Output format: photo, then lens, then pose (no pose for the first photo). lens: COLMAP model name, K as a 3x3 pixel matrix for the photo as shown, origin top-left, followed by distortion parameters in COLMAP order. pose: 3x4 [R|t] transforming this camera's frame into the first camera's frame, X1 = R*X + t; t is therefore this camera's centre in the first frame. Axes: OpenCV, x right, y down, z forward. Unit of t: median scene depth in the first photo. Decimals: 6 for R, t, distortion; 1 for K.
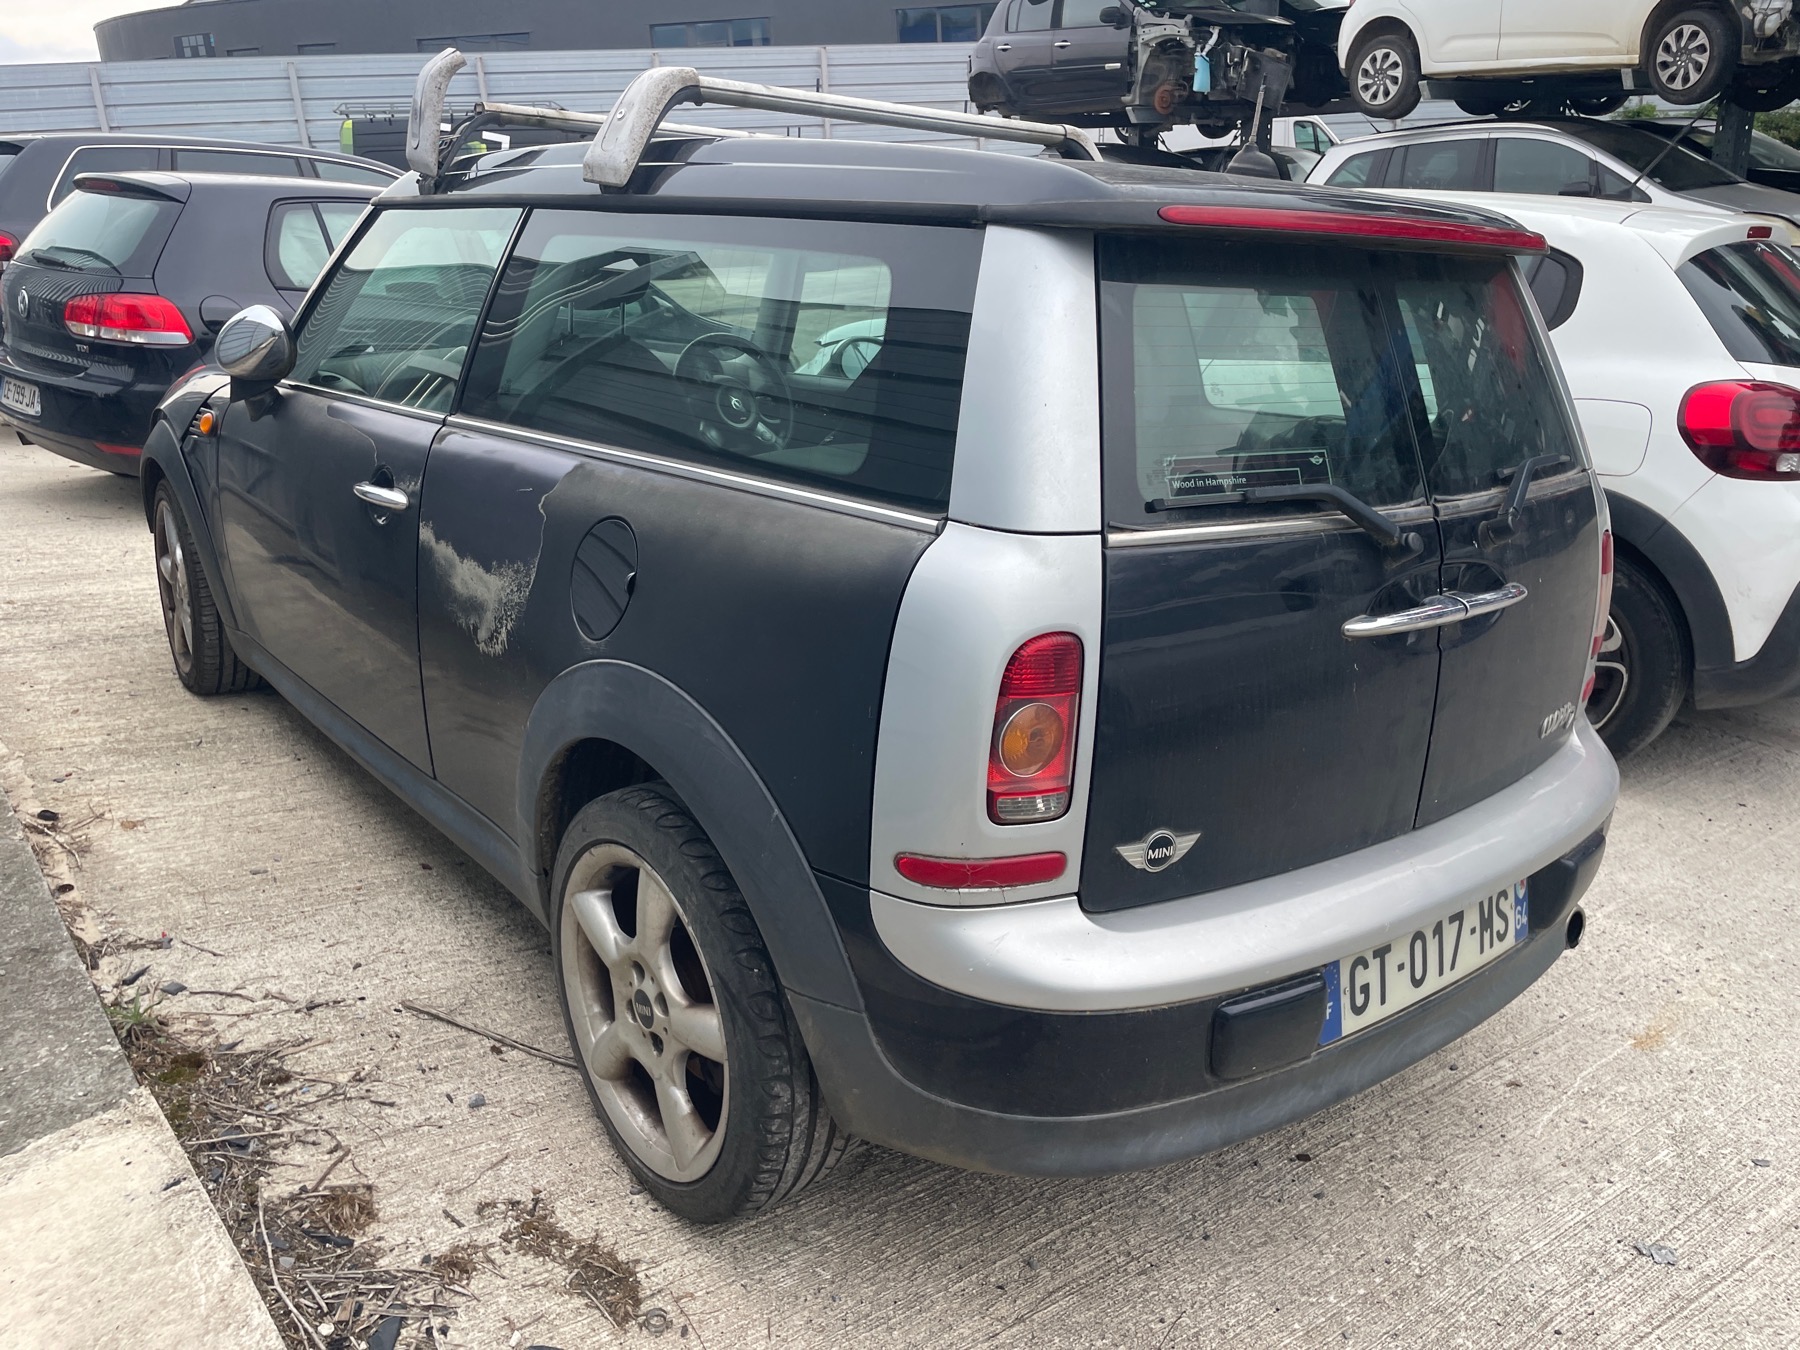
lens RADIAL K [[1369.8, 0, 900.0], [0, 1369.8, 675.0], [0, 0, 1]] dist [0.087816, -0.129036]
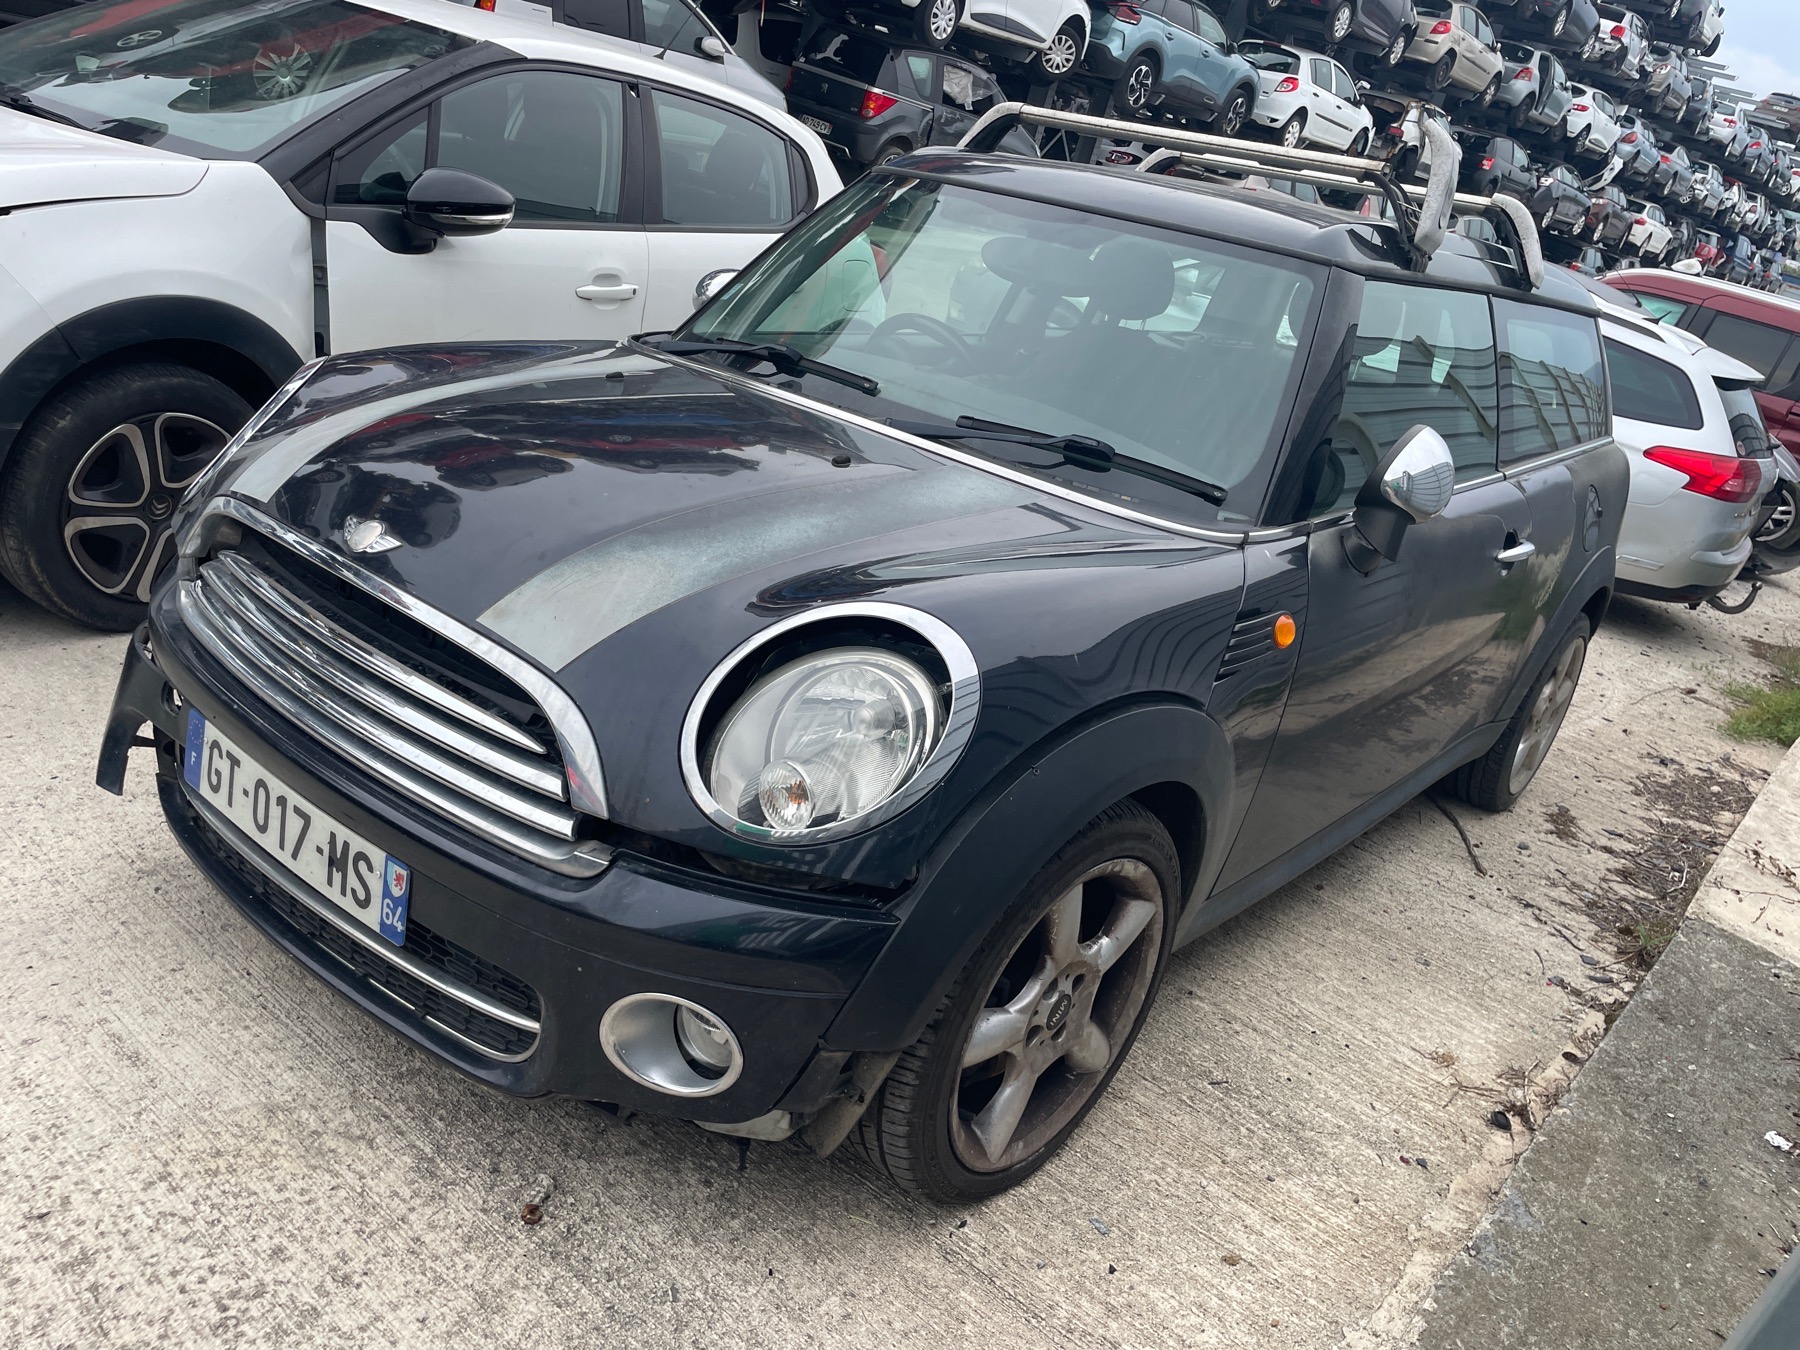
lens RADIAL K [[1369.8, 0, 900.0], [0, 1369.8, 675.0], [0, 0, 1]] dist [0.087816, -0.129036]
pose [[-0.187278, -0.437784, 0.879359, -1.366180], [0.070511, 0.886897, 0.456554, -0.617163], [-0.979773, 0.147507, -0.135228, 1.692275]]
